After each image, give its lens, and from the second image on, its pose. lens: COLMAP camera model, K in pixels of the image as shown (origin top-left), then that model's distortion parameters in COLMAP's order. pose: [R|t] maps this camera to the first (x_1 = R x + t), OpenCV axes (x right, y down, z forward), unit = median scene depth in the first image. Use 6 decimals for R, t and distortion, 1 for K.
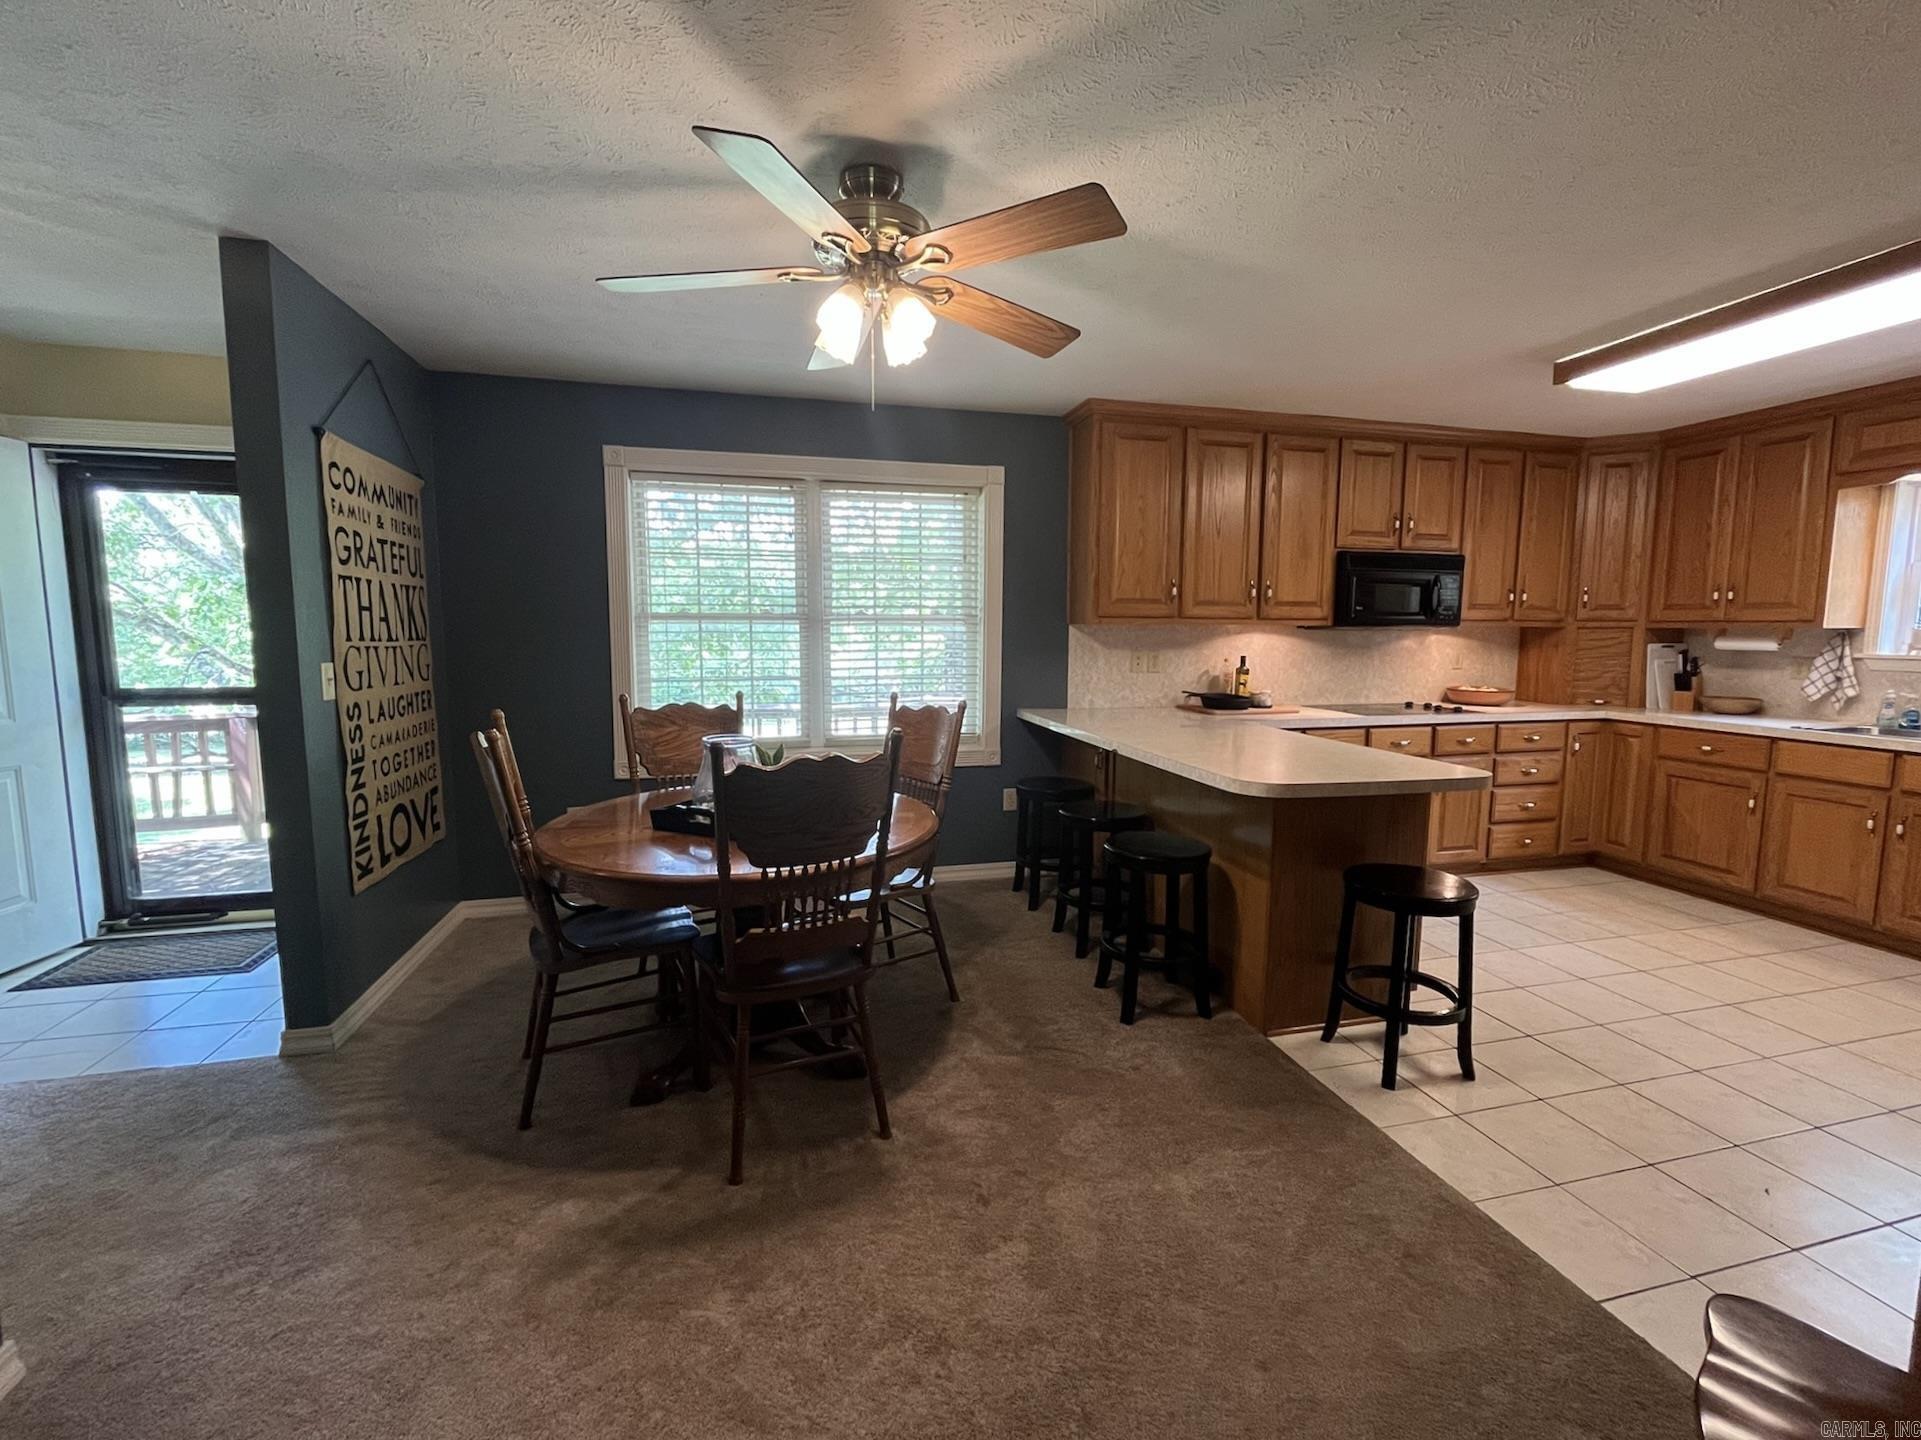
lens RADIAL K [[828.8, 0, 965.8], [0, 828.8, 714.4], [0, 0, 1]] dist [-0.002965, -0.000469]
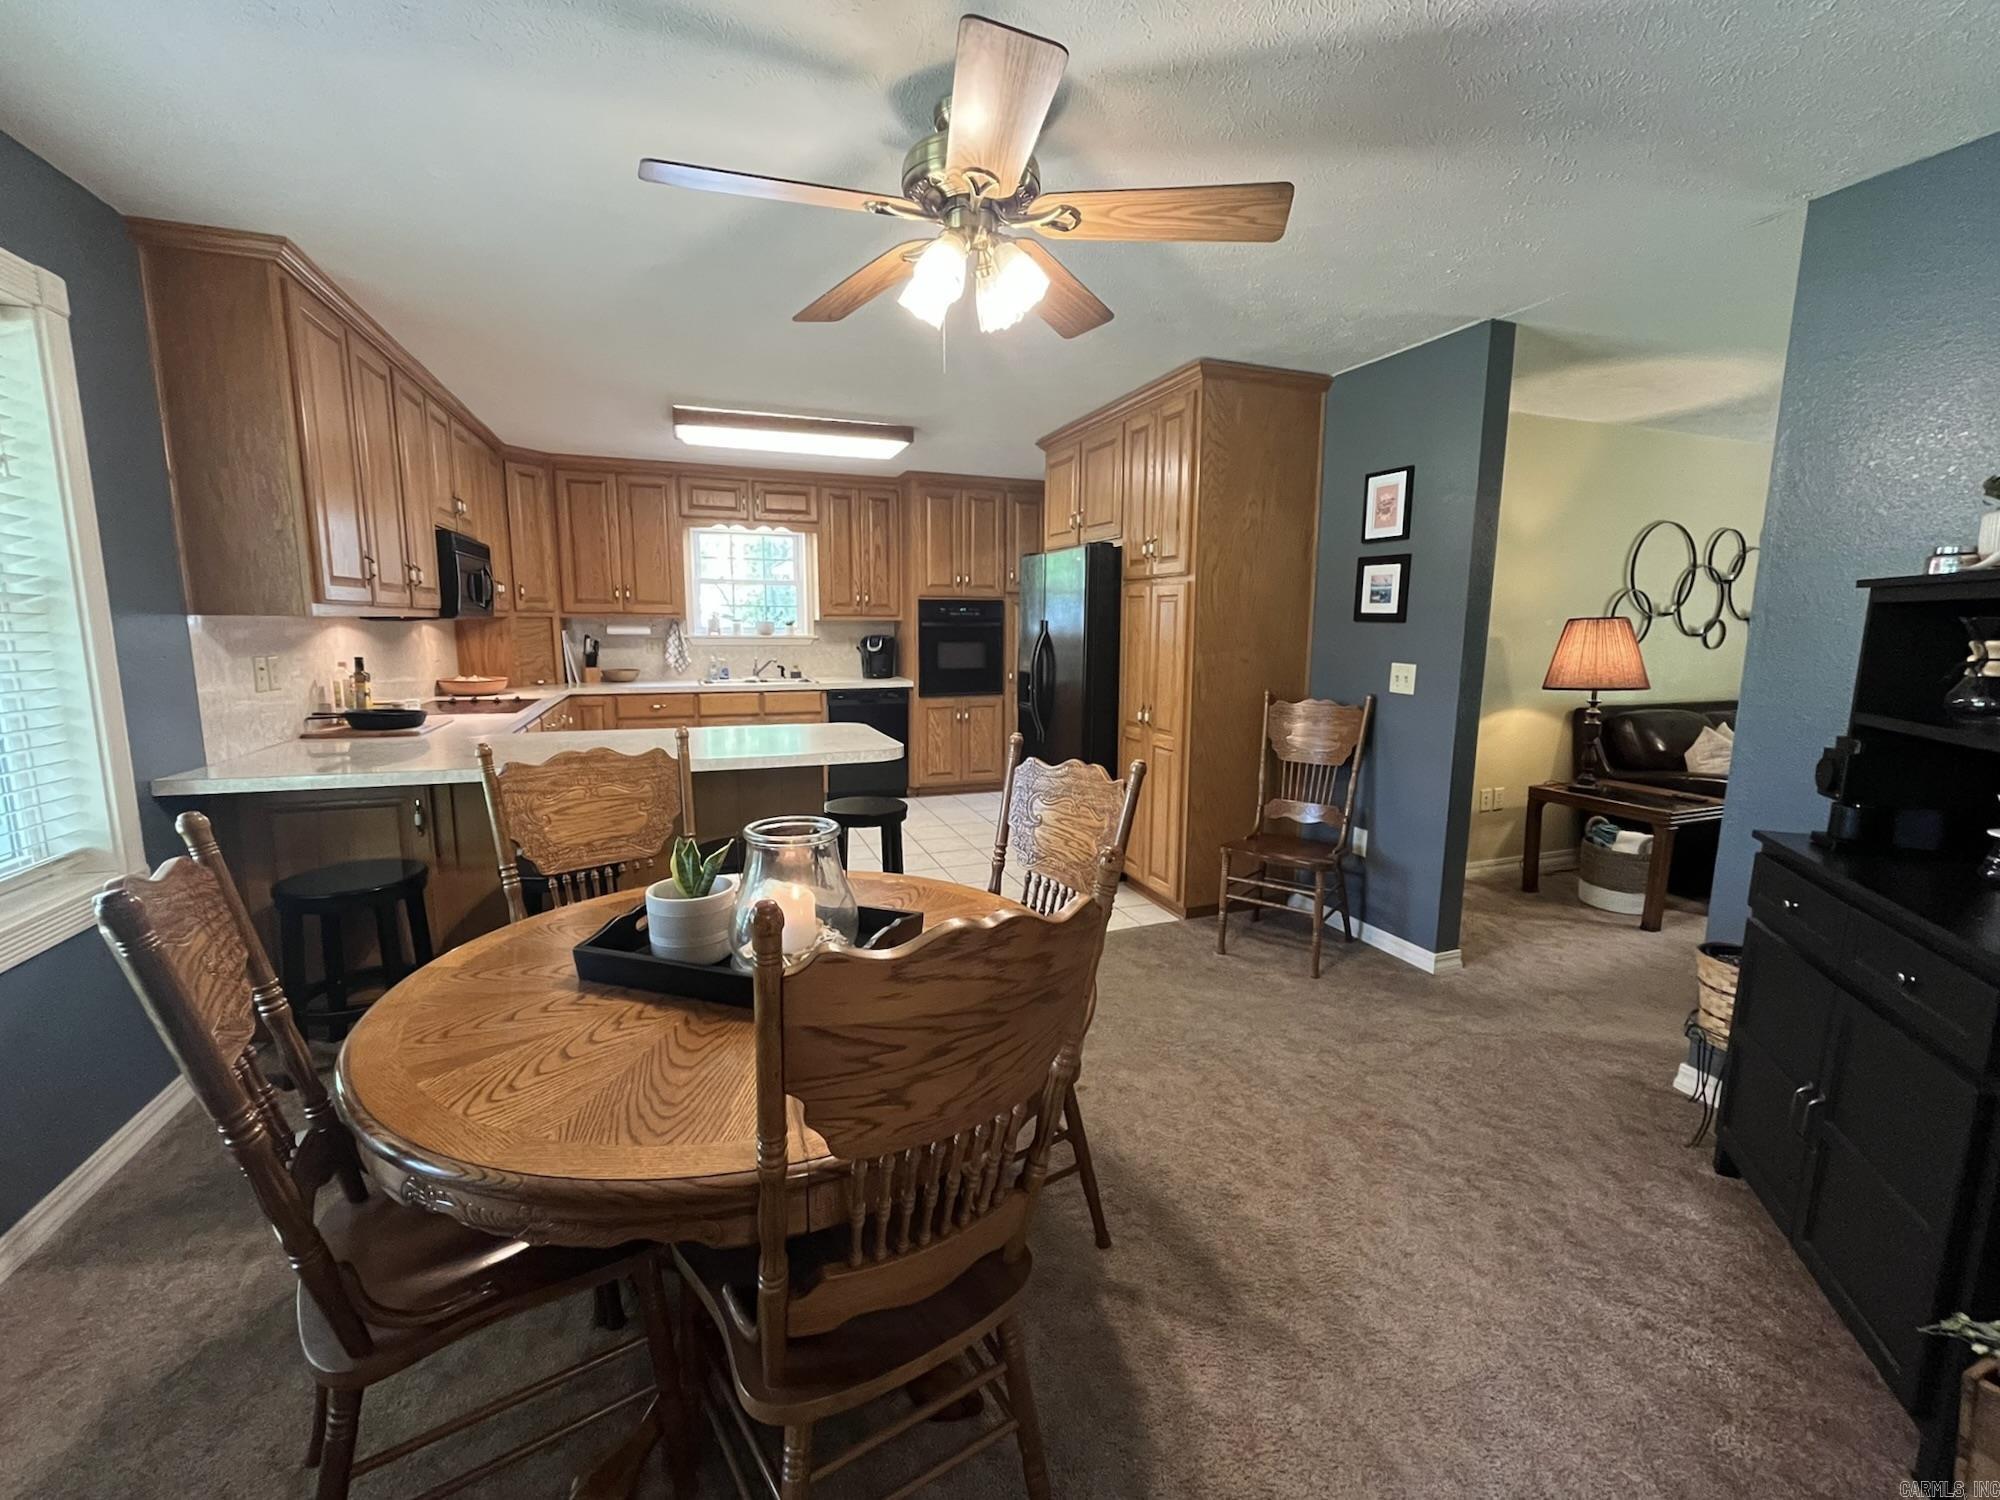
lens RADIAL K [[829.7, 0, 1000.0], [0, 829.7, 750.0], [0, 0, 1]] dist [-0.001618, -0.000035]
pose [[-0.098219, -0.159492, 0.982301, -0.530326], [0.097249, 0.980811, 0.168974, -0.065881], [-0.990402, 0.112124, -0.080824, 0.554249]]
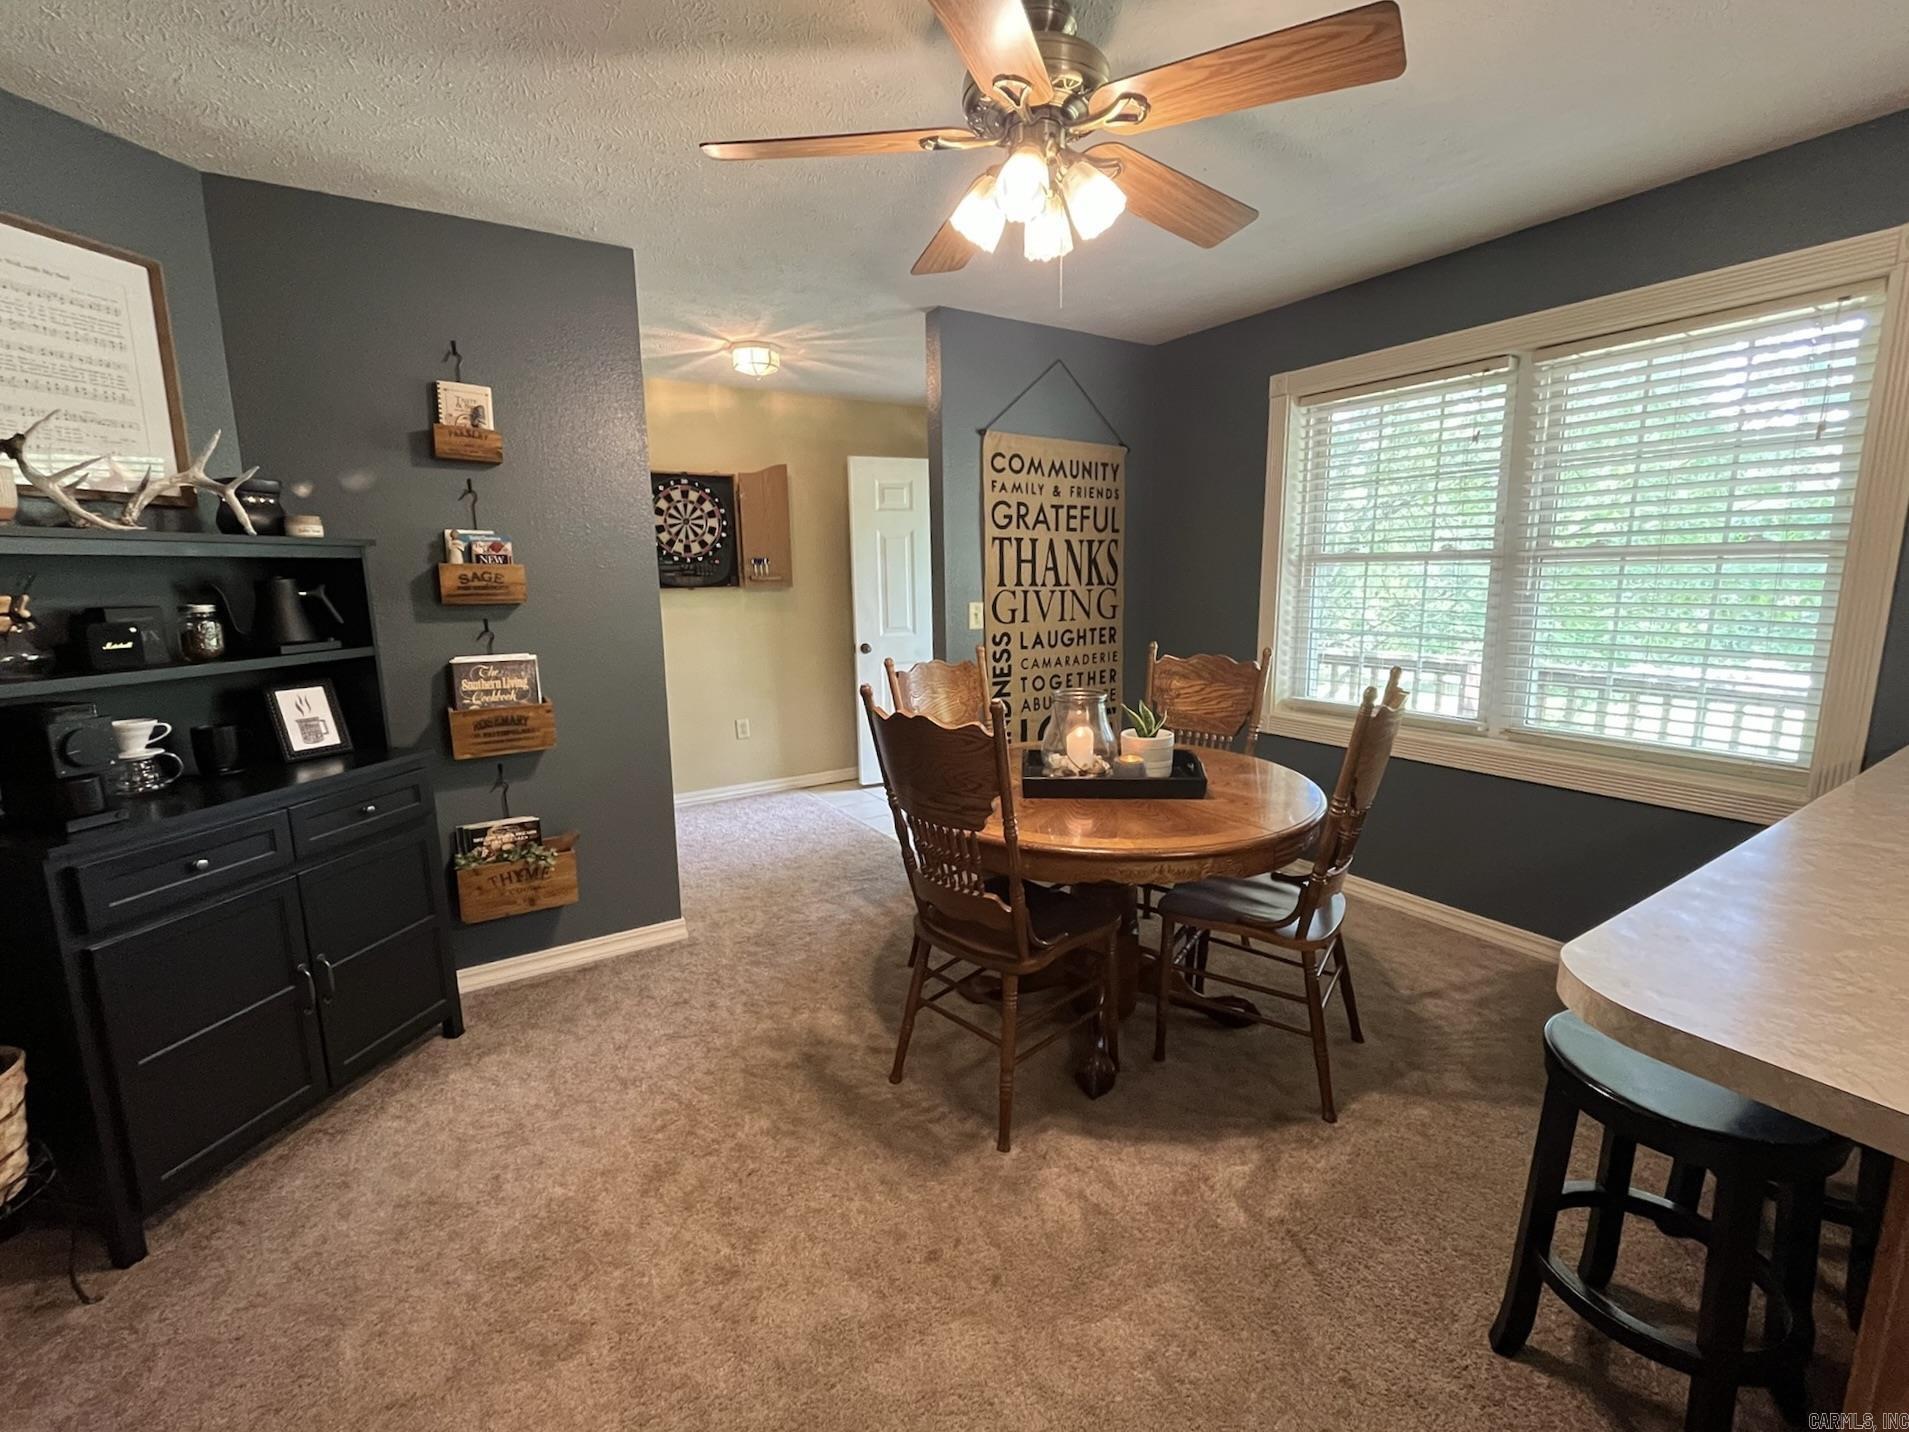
lens RADIAL K [[823.7, 0, 959.7], [0, 823.7, 710.4], [0, 0, 1]] dist [-0.002965, -0.000469]
pose [[0.309205, 0.149381, -0.939190, 0.354064], [-0.082092, 0.988092, 0.130132, -0.039427], [0.947446, 0.036862, 0.317786, 0.350426]]
